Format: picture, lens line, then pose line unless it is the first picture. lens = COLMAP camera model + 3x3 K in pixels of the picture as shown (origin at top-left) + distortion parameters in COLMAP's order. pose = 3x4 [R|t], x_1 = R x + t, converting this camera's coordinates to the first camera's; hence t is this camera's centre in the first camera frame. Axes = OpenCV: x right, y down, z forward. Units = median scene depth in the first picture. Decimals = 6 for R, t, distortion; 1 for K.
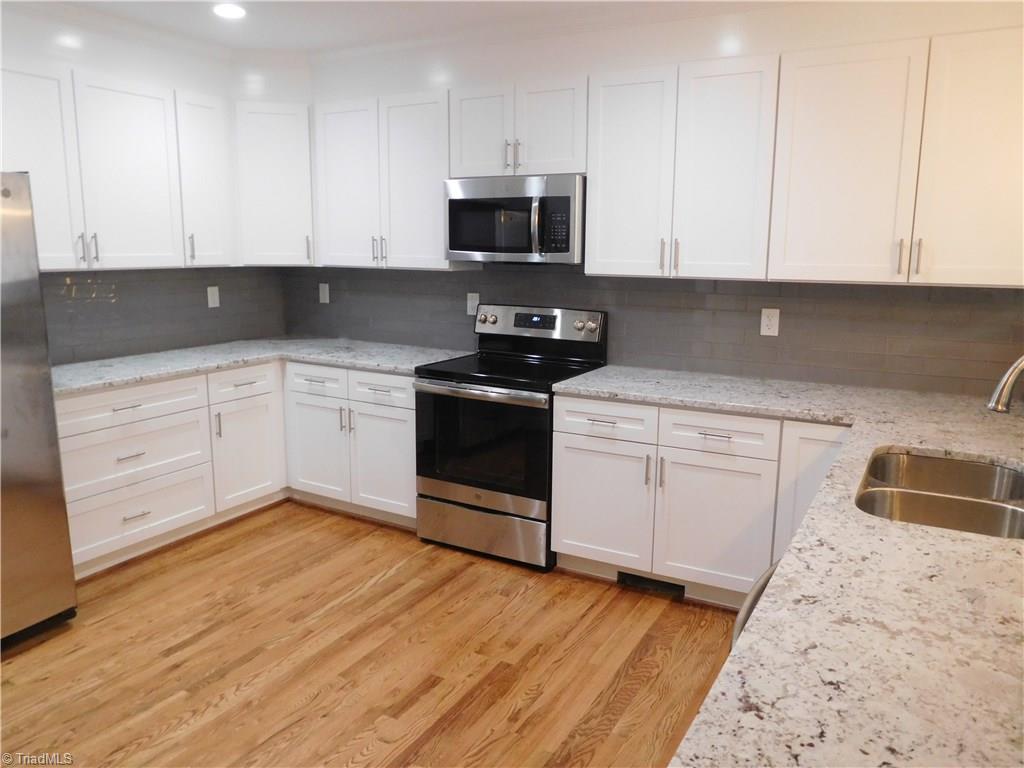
lens RADIAL K [[768.1, 0, 512.0], [0, 768.1, 384.0], [0, 0, 1]] dist [-0.029675, 0.002800]
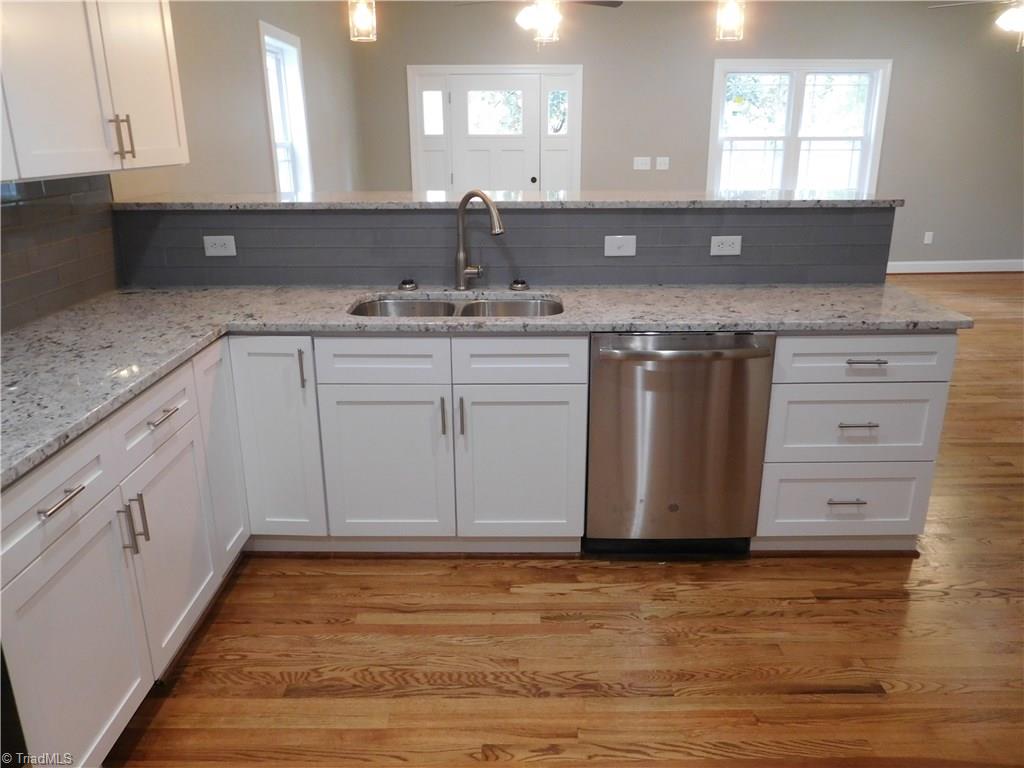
lens RADIAL K [[768.1, 0, 512.0], [0, 768.1, 384.0], [0, 0, 1]] dist [-0.029675, 0.002800]
pose [[-0.493578, -0.278099, 0.824040, -0.374639], [0.152543, 0.905126, 0.396833, -0.157491], [-0.856219, 0.321570, -0.404329, 0.894974]]
